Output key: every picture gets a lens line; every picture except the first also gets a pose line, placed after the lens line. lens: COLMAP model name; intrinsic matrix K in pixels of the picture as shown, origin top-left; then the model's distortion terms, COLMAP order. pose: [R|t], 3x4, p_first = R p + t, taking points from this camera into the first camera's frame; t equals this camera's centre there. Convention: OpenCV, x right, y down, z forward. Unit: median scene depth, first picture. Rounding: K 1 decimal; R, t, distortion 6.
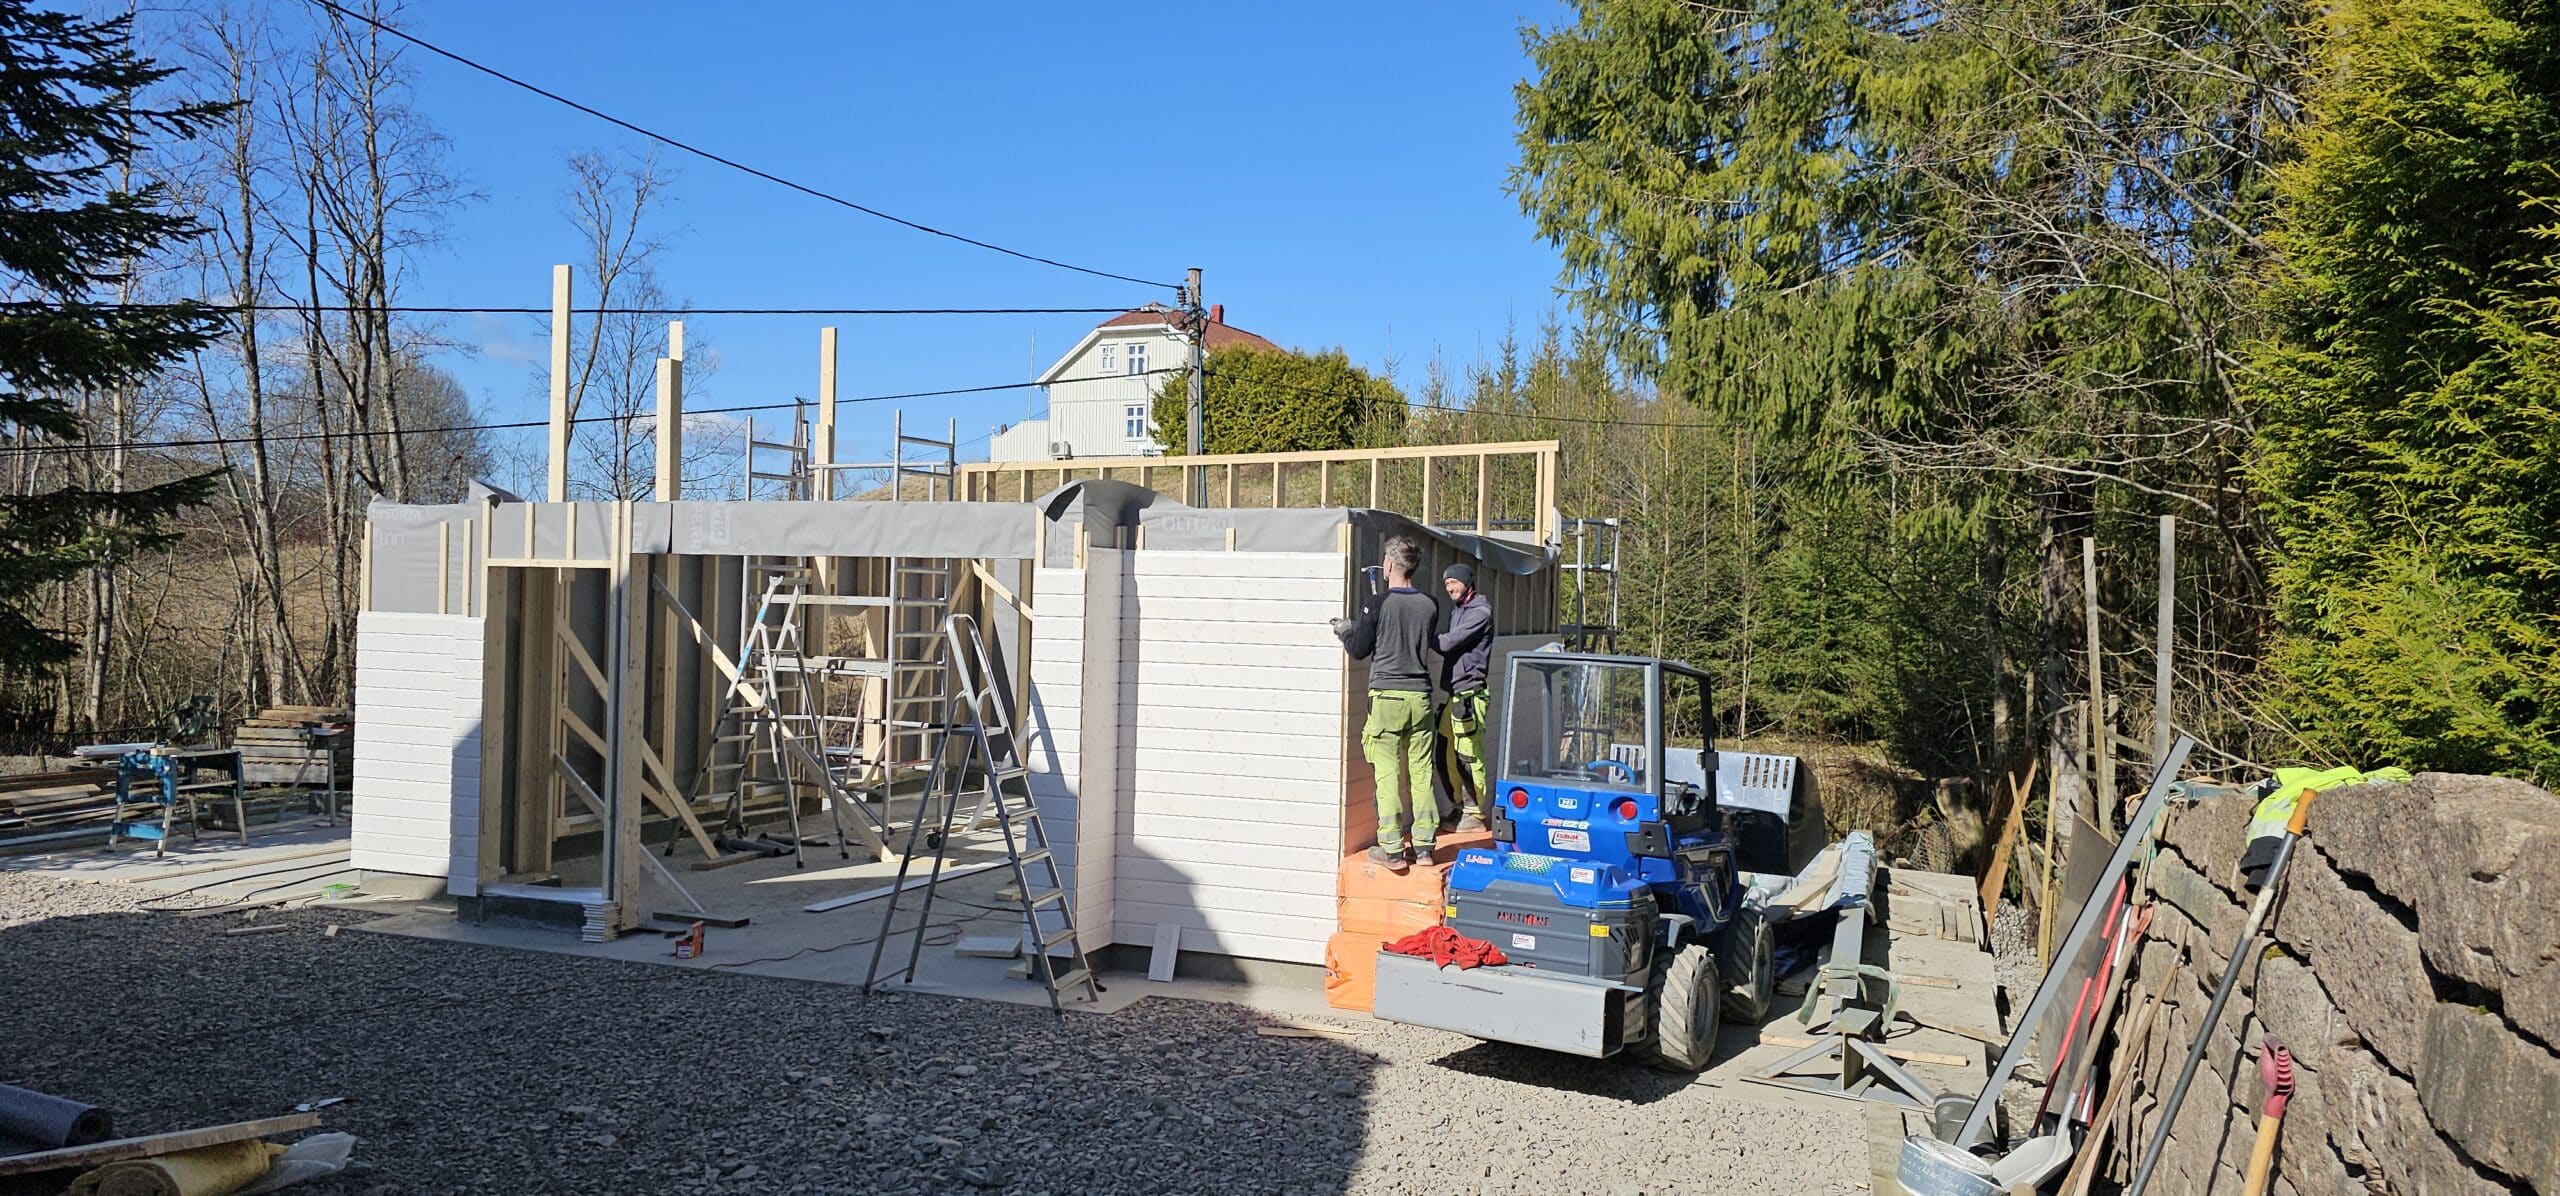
lens RADIAL K [[1708.1, 0, 1329.0], [0, 1708.1, 602.8], [0, 0, 1]] dist [0.049788, -0.036580]
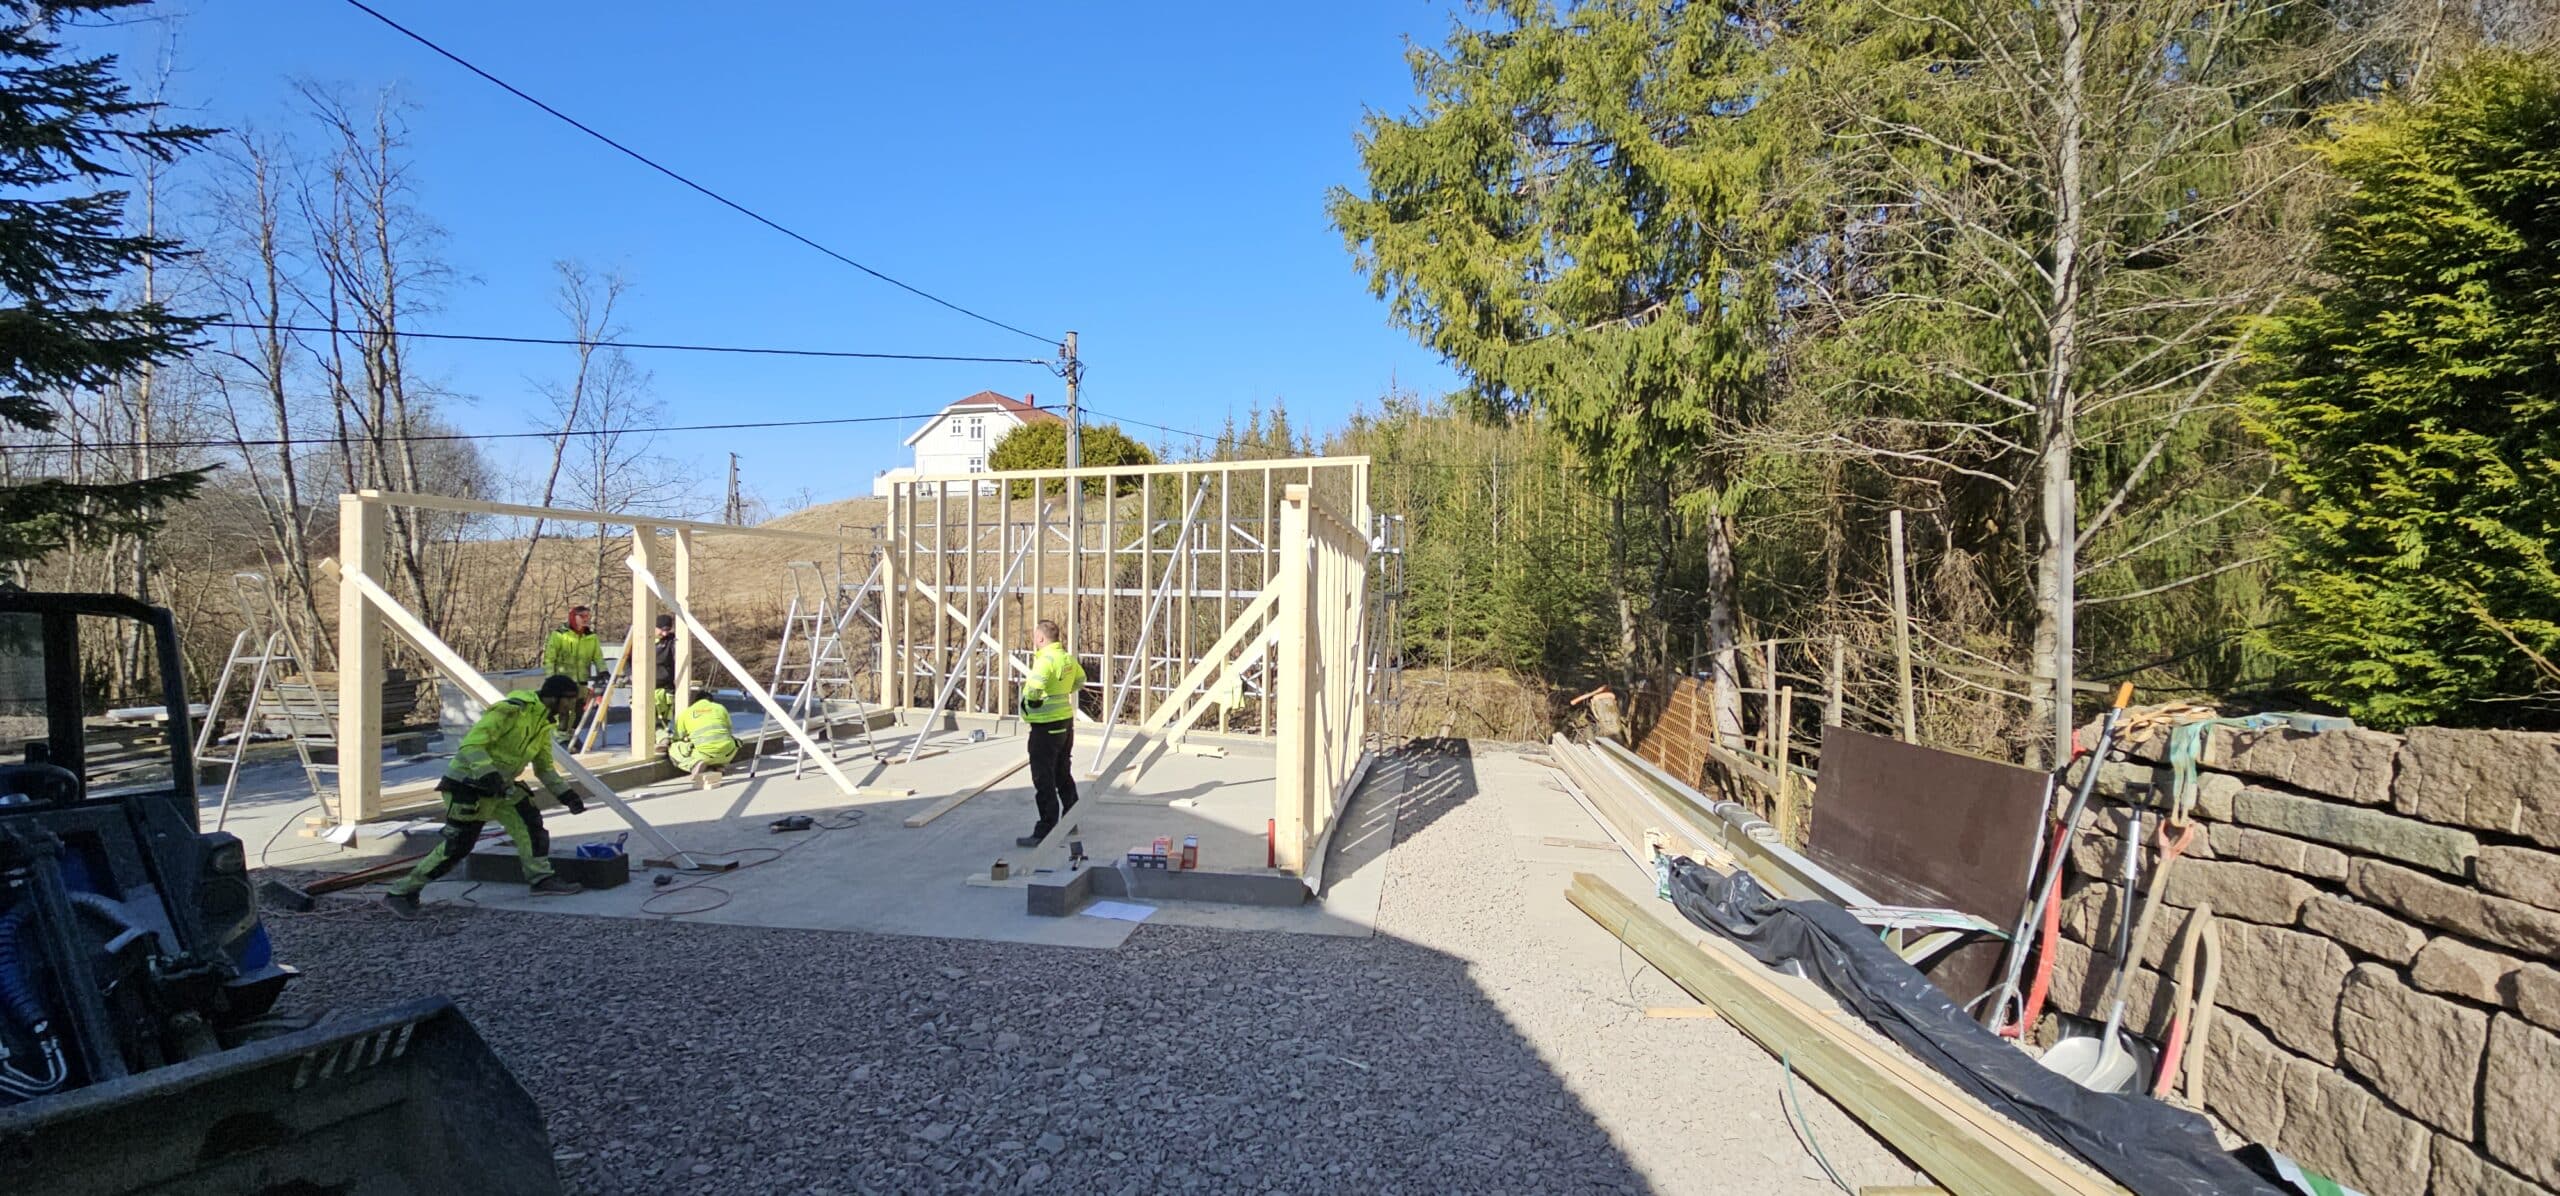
lens RADIAL K [[1034.6, 0, 1296.1], [0, 1034.6, 597.0], [0, 0, 1]] dist [0.009851, -0.007340]
pose [[0.979821, -0.011213, 0.199561, -0.048435], [0.009834, 0.999920, 0.007901, 0.005371], [-0.199634, -0.005779, 0.979854, 0.115920]]
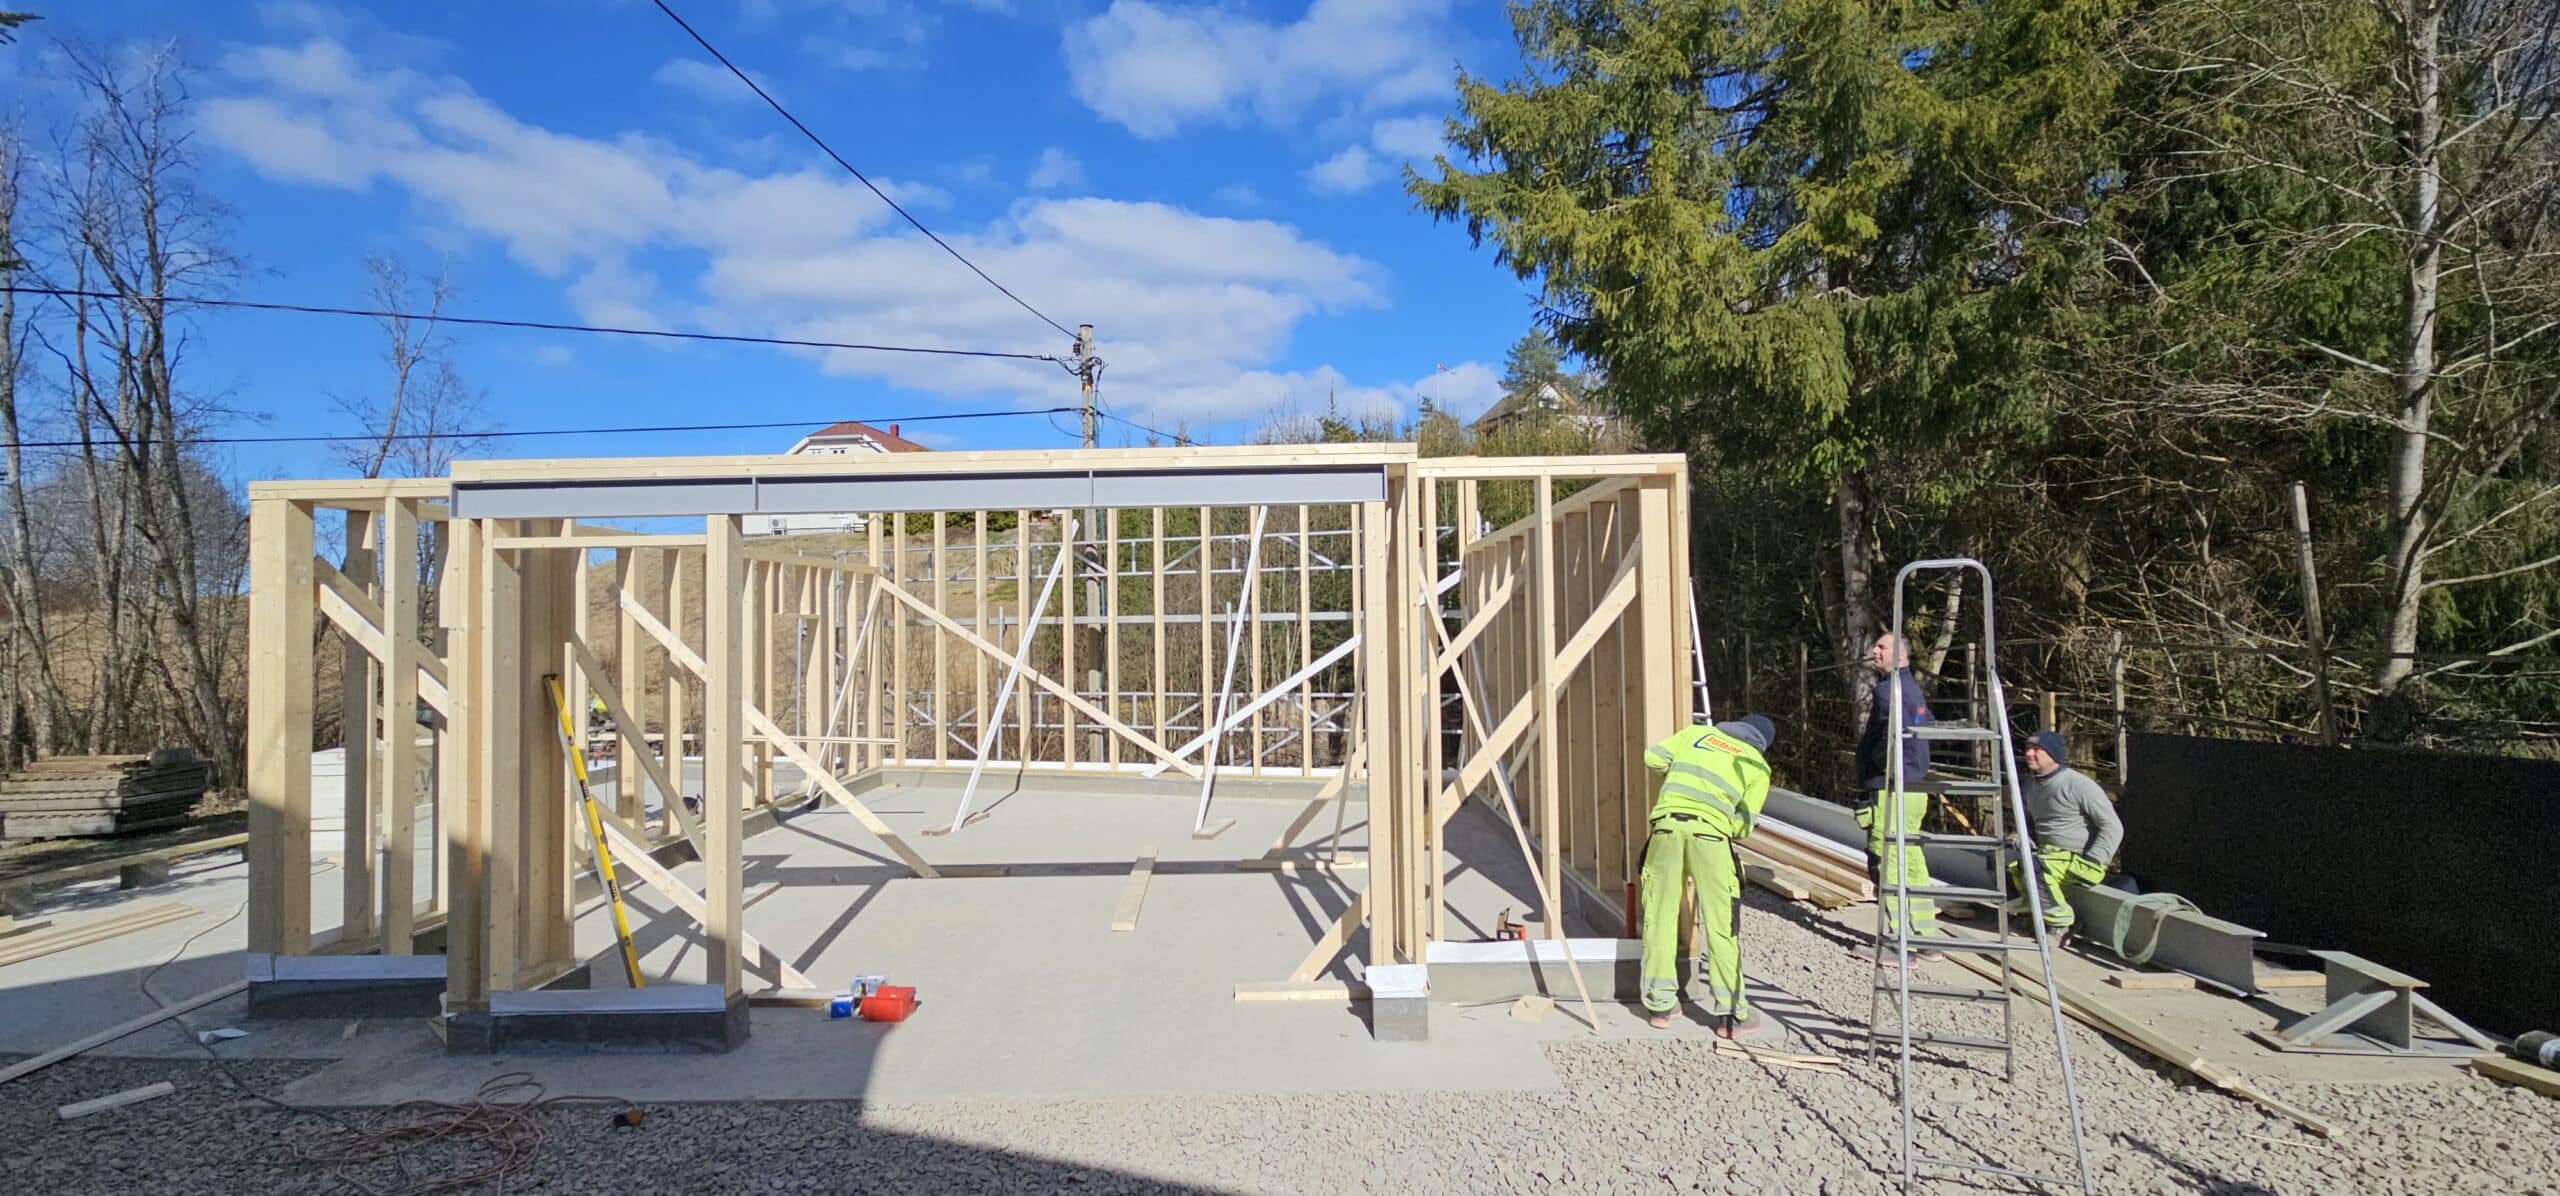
lens RADIAL K [[1034.6, 0, 1293.8], [0, 1034.6, 579.1], [0, 0, 1]] dist [0.009851, -0.007340]
pose [[0.941681, -0.021823, 0.335797, -0.129253], [0.038053, 0.998400, -0.041827, 0.009745], [-0.334347, 0.052165, 0.941005, 0.197005]]
